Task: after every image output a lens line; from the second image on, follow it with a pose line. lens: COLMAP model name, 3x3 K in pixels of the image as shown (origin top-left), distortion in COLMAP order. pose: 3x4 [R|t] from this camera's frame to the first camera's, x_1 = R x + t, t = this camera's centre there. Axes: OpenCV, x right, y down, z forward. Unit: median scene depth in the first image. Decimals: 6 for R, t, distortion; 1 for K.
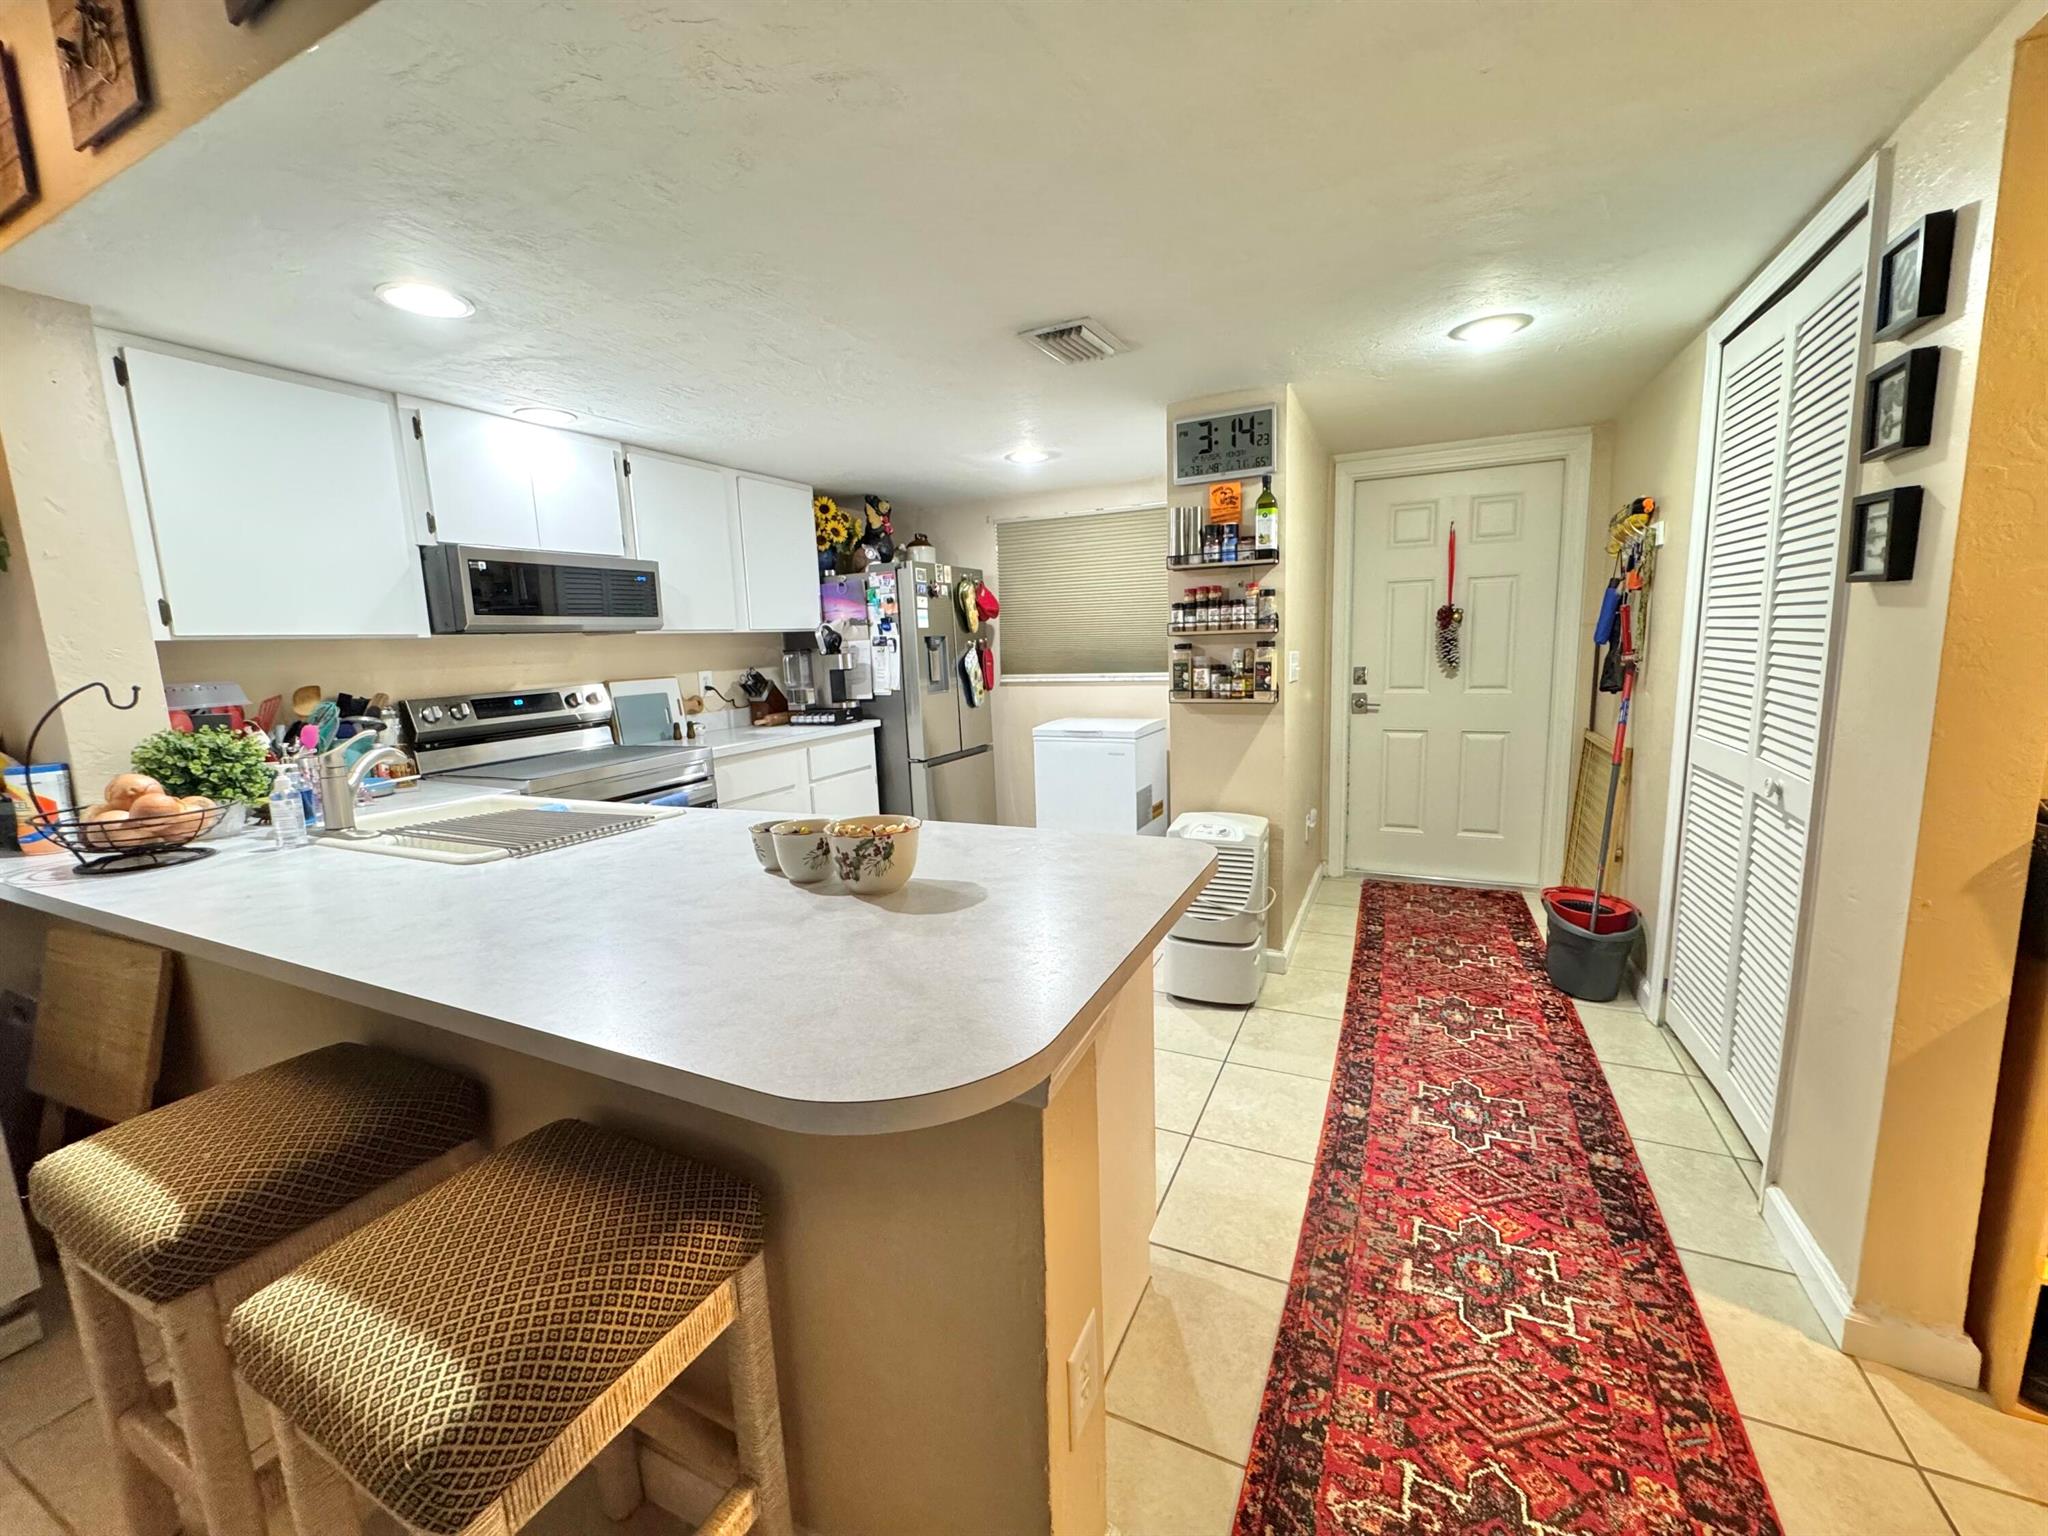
lens RADIAL K [[831.9, 0, 1019.2], [0, 831.9, 755.6], [0, 0, 1]] dist [-0.002358, 0.000811]
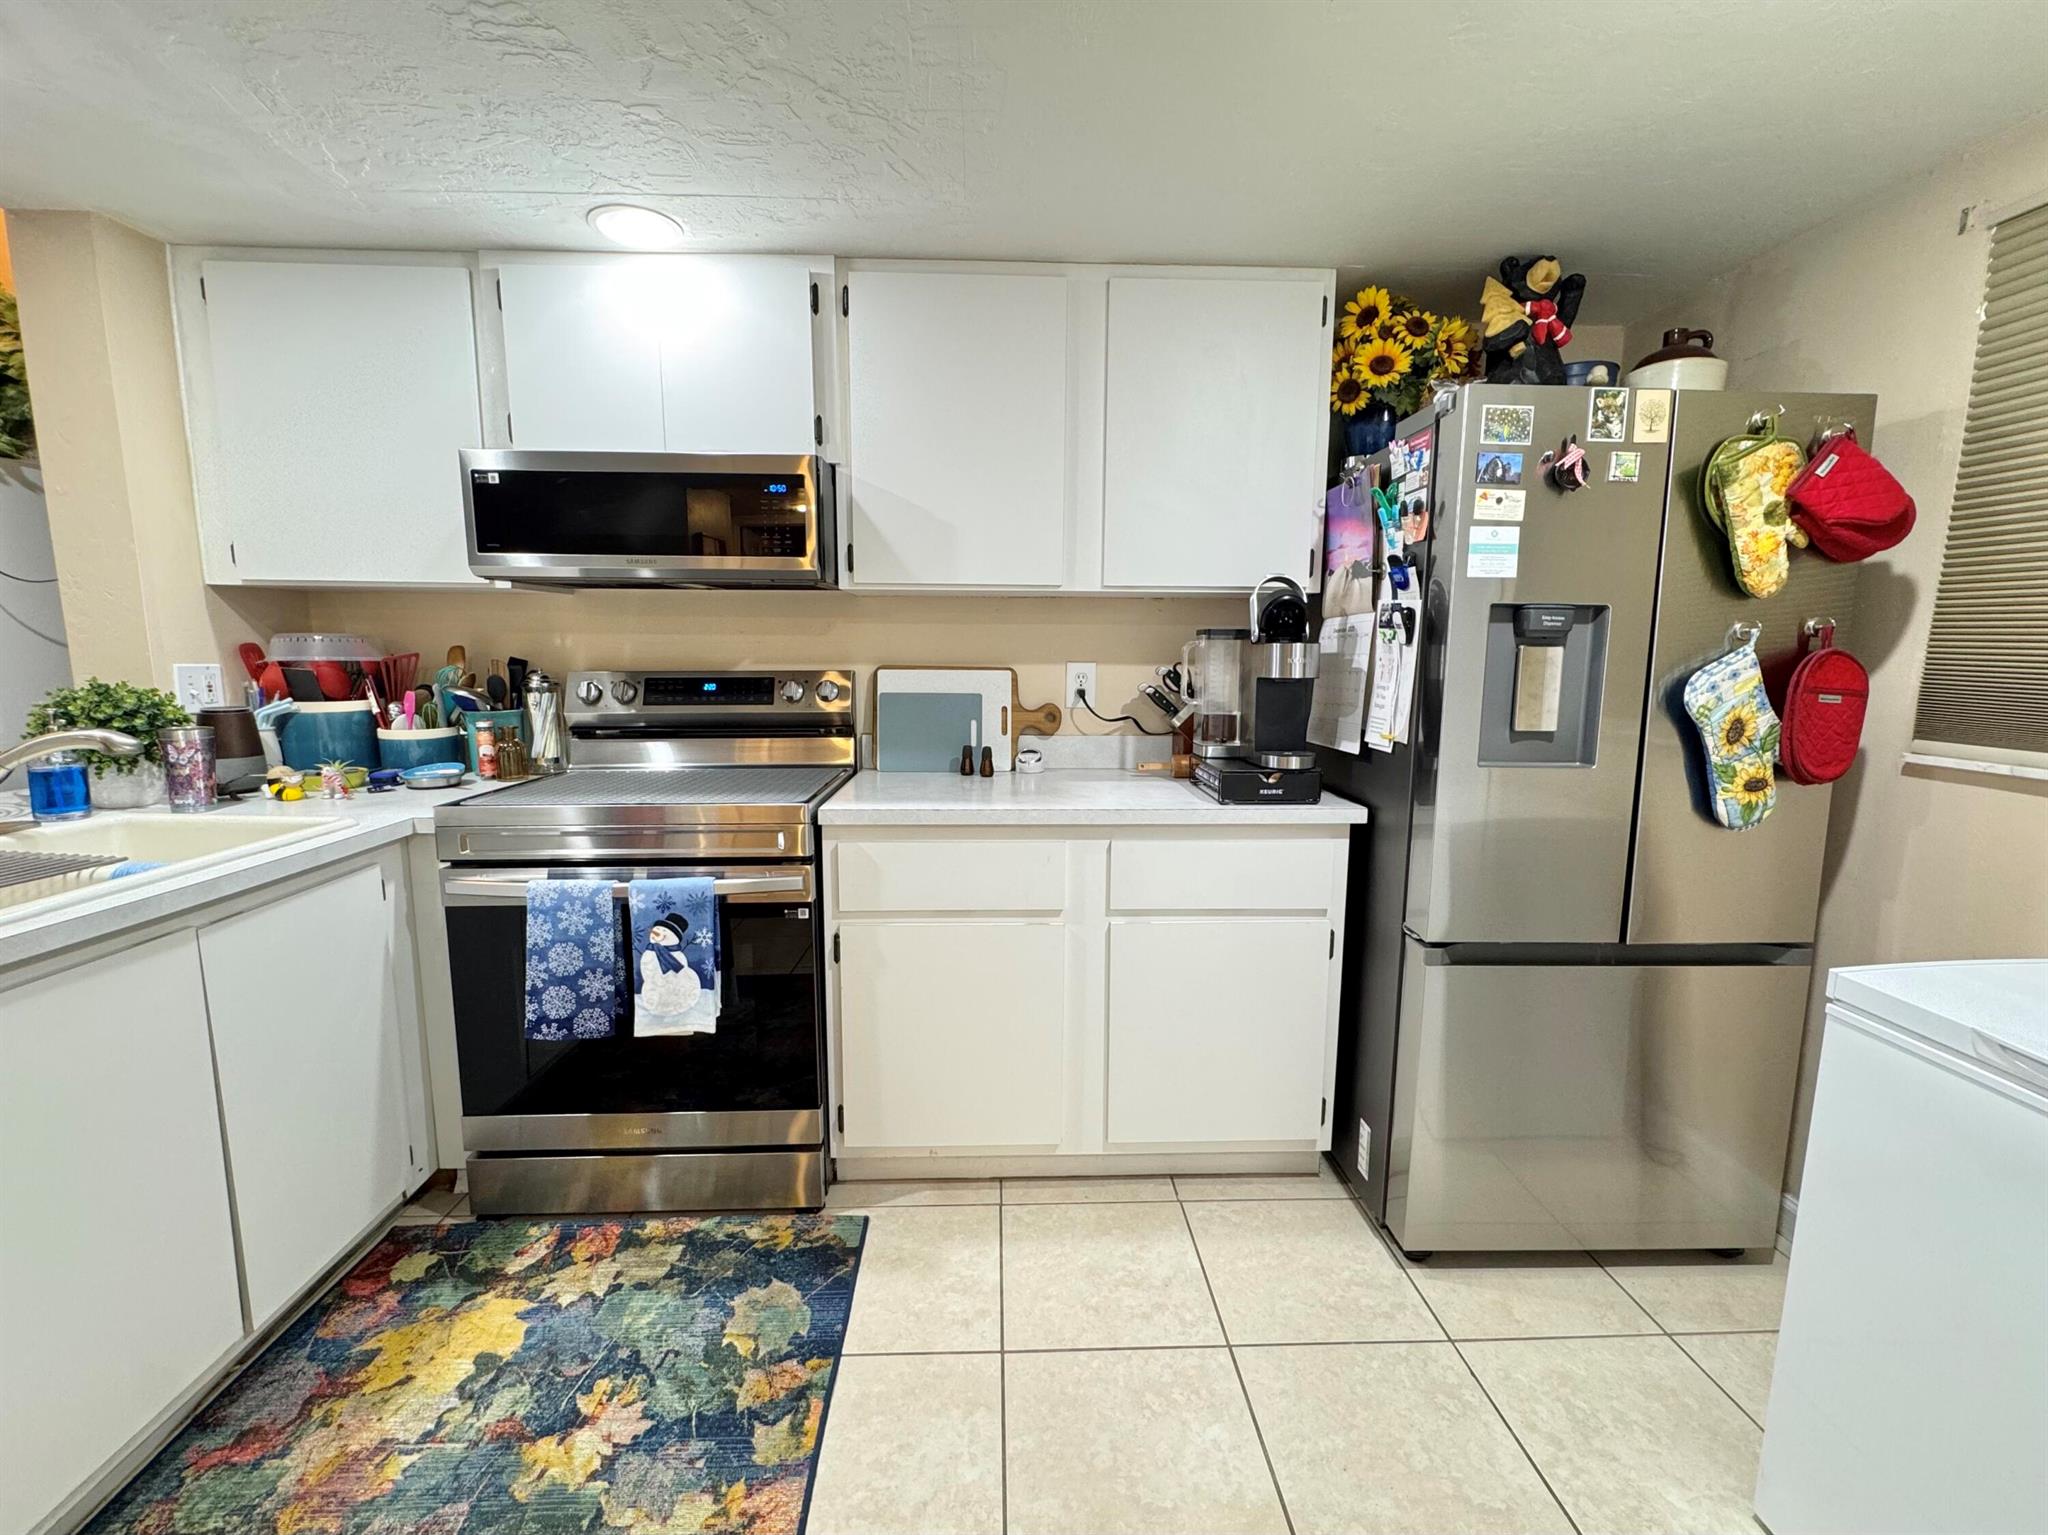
lens RADIAL K [[831.9, 0, 1040.8], [0, 831.9, 758.9], [0, 0, 1]] dist [-0.002358, 0.000811]
pose [[0.471756, 0.163567, -0.866425, 0.162154], [-0.144948, 0.983661, 0.106777, -0.130184], [0.869734, 0.075214, 0.487756, 0.980167]]
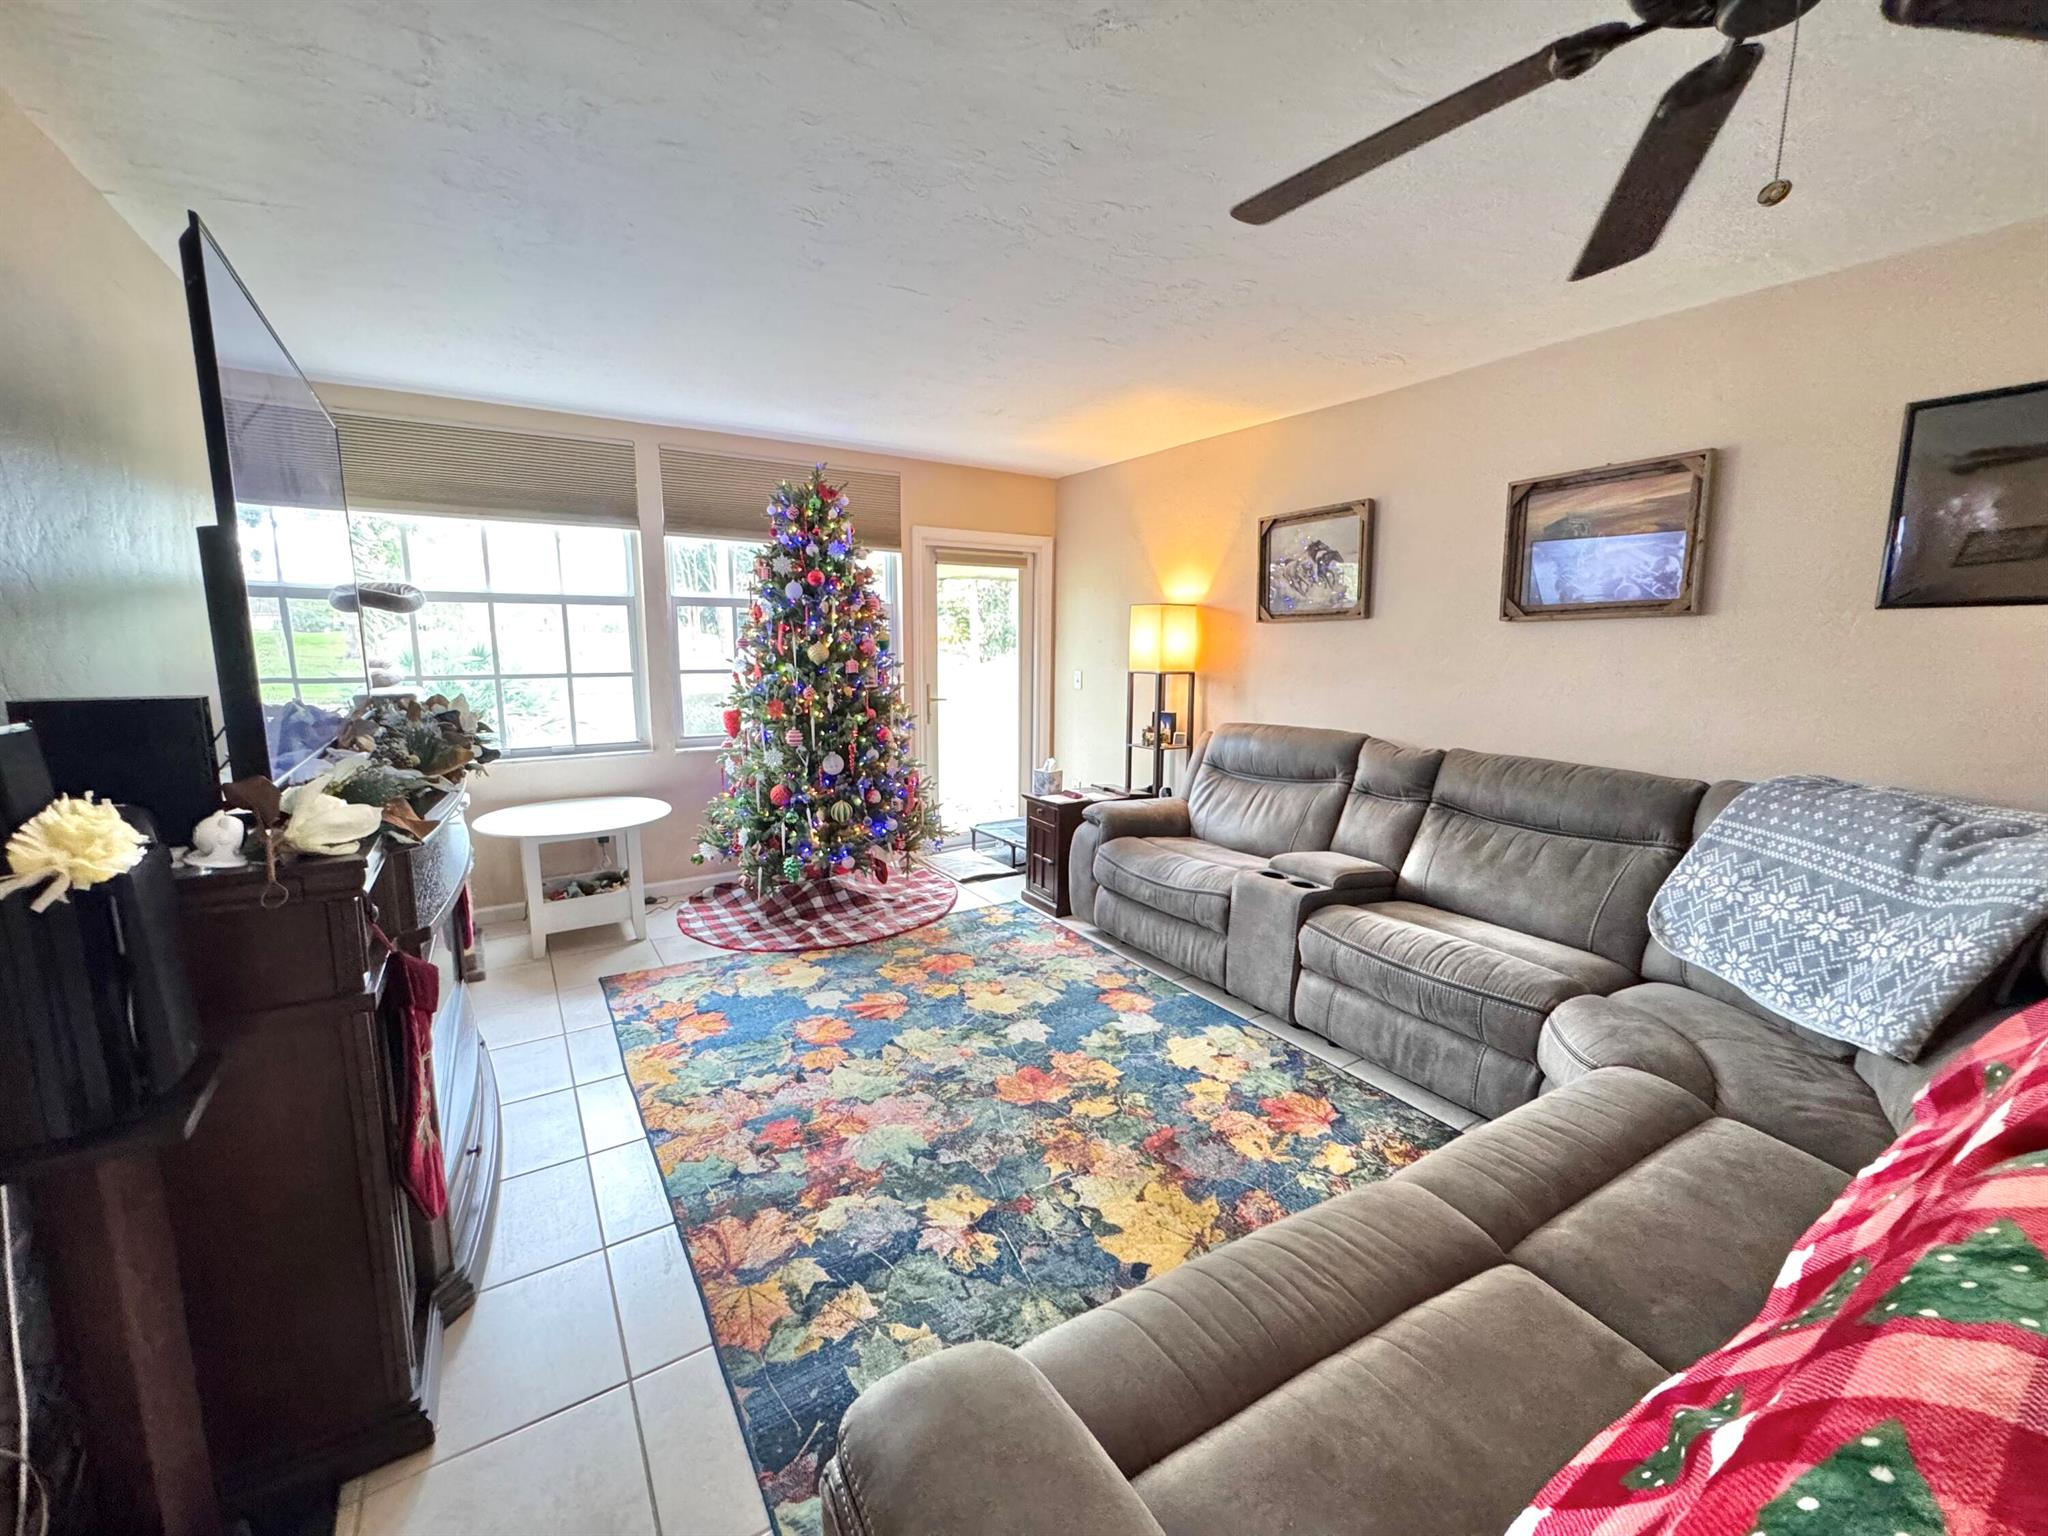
lens RADIAL K [[831.9, 0, 1020.3], [0, 831.9, 783.6], [0, 0, 1]] dist [-0.002358, 0.000811]
pose [[-0.833805, -0.051755, 0.549628, -0.629783], [0.116890, 0.956472, 0.267391, -0.114970], [-0.539543, 0.287198, -0.791461, 1.358194]]
